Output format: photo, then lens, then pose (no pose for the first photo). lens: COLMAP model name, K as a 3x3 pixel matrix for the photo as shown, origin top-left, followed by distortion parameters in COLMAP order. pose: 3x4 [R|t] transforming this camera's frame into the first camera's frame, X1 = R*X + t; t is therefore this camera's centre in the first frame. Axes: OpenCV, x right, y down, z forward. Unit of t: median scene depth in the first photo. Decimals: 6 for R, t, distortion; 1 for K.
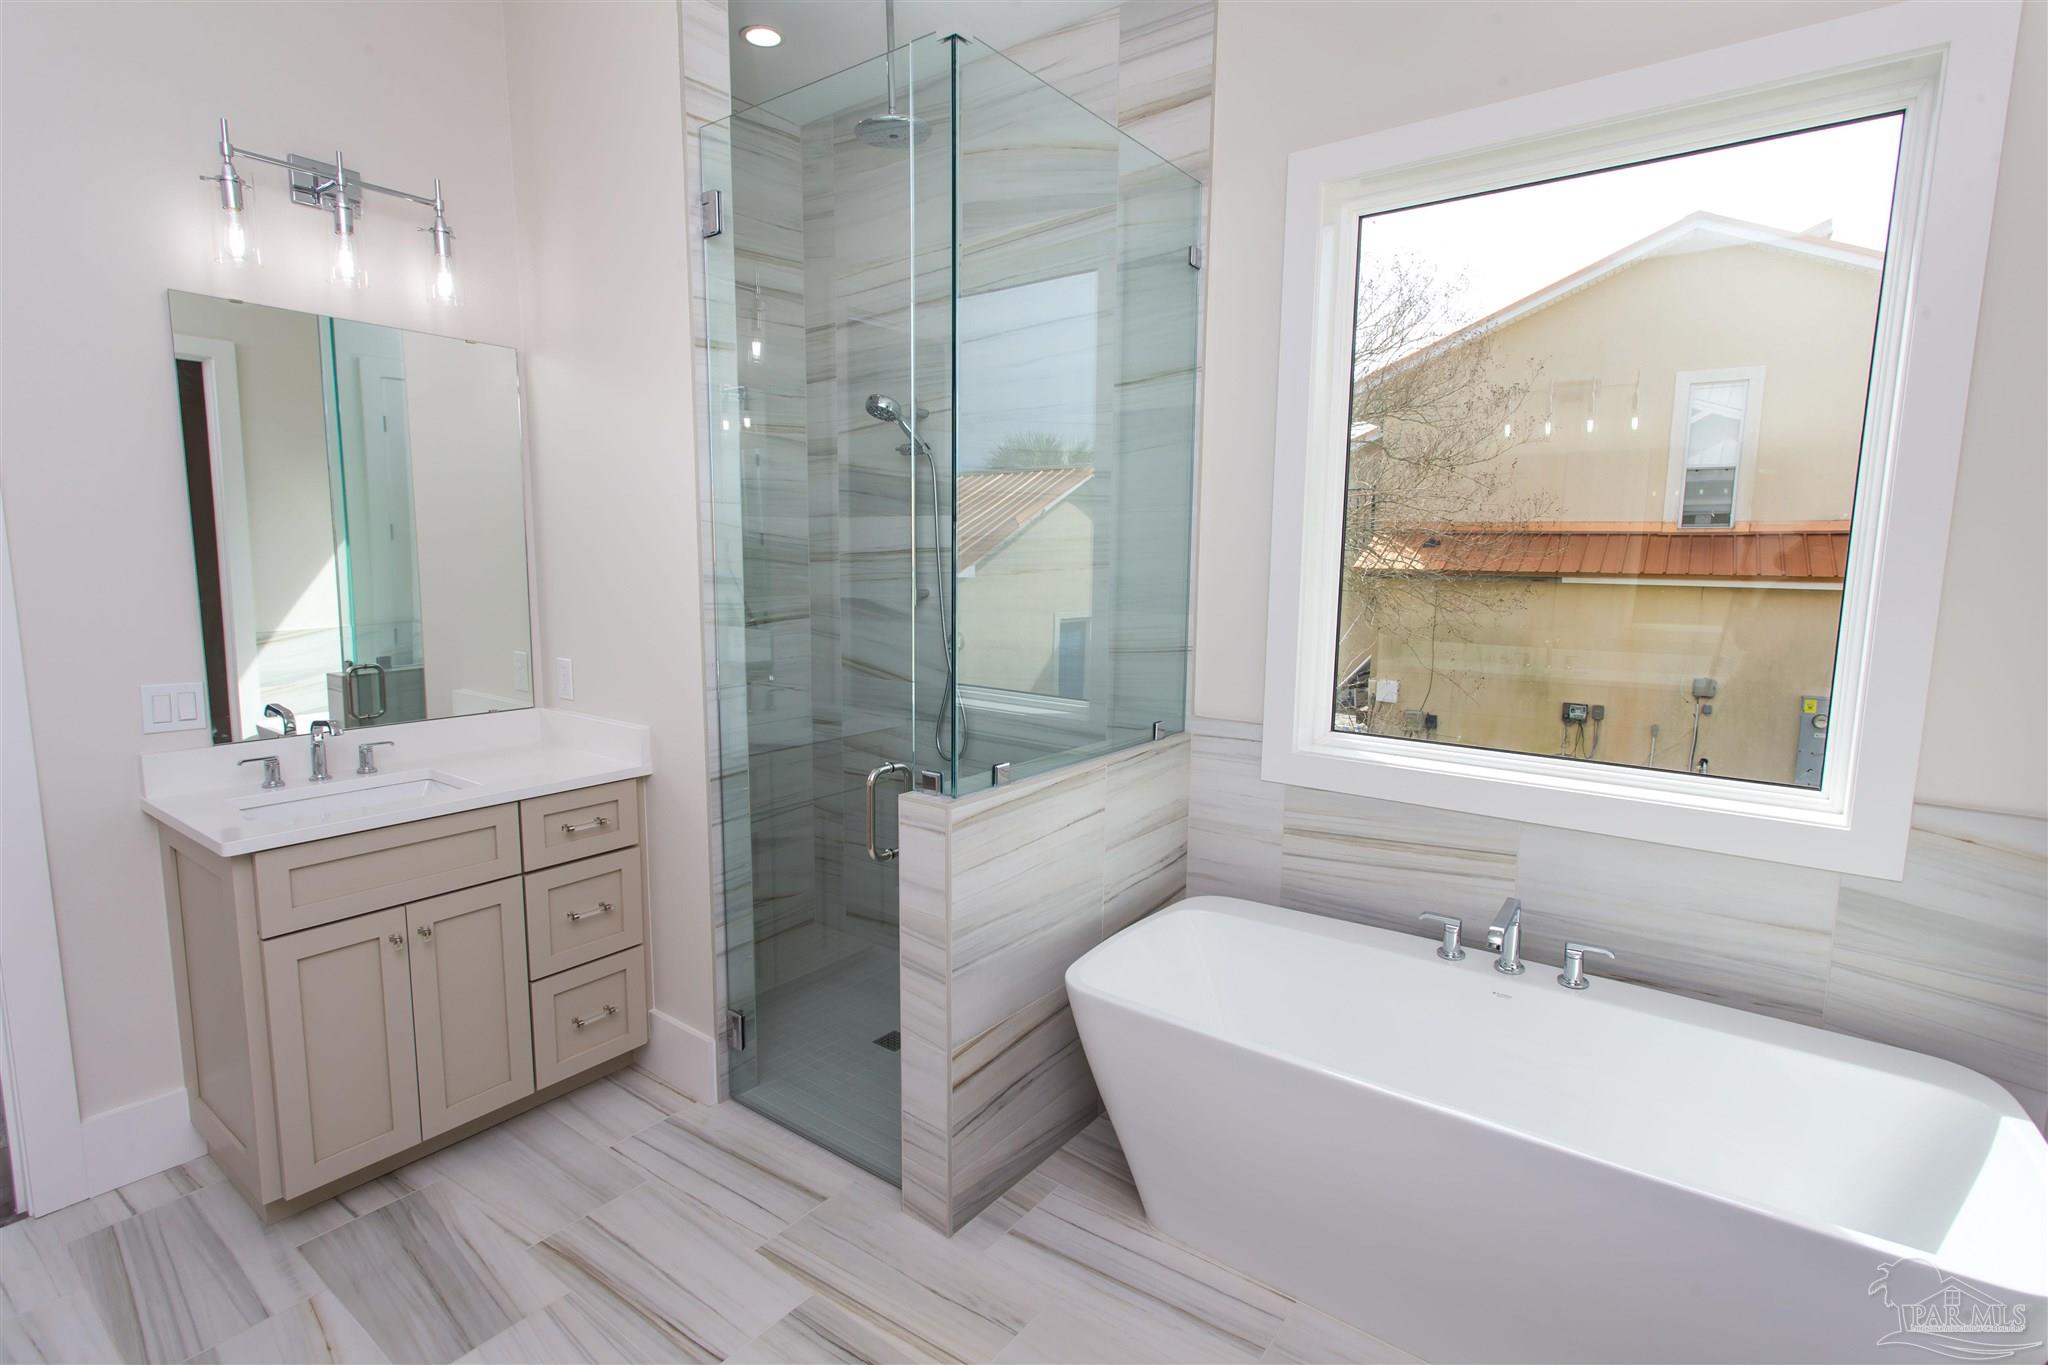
lens RADIAL K [[972.7, 0, 1024.0], [0, 972.7, 682.5], [0, 0, 1]] dist [0.002164, 0.000144]
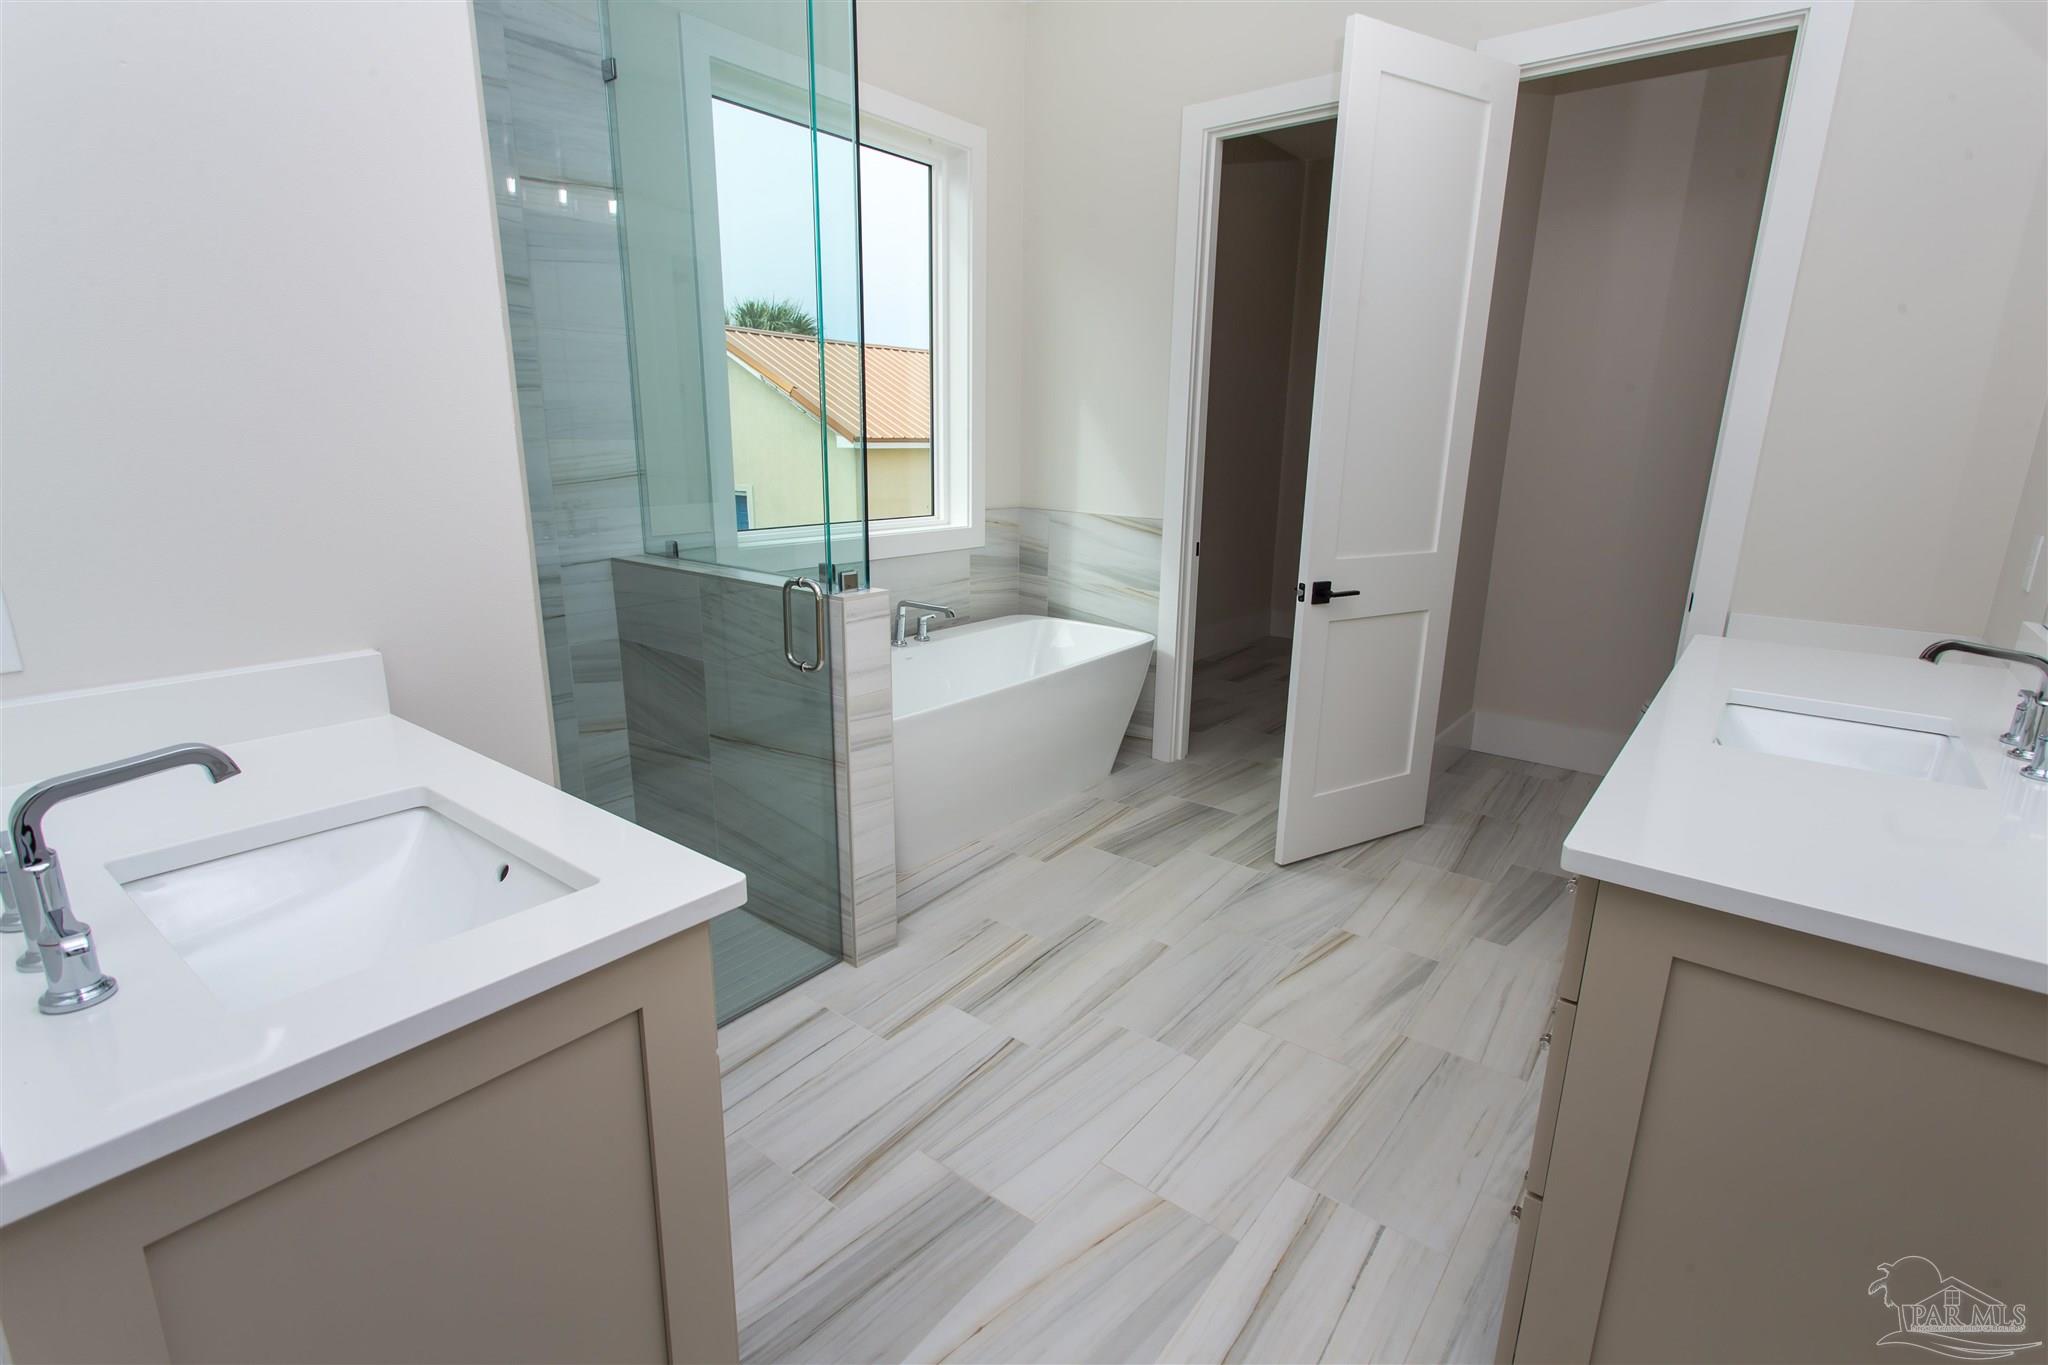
lens RADIAL K [[972.7, 0, 1024.0], [0, 972.7, 682.5], [0, 0, 1]] dist [0.002164, 0.000144]
pose [[0.024023, -0.260062, 0.965293, -1.243743], [0.114973, 0.959884, 0.255743, -0.052548], [-0.993078, 0.104839, 0.052959, 0.777532]]
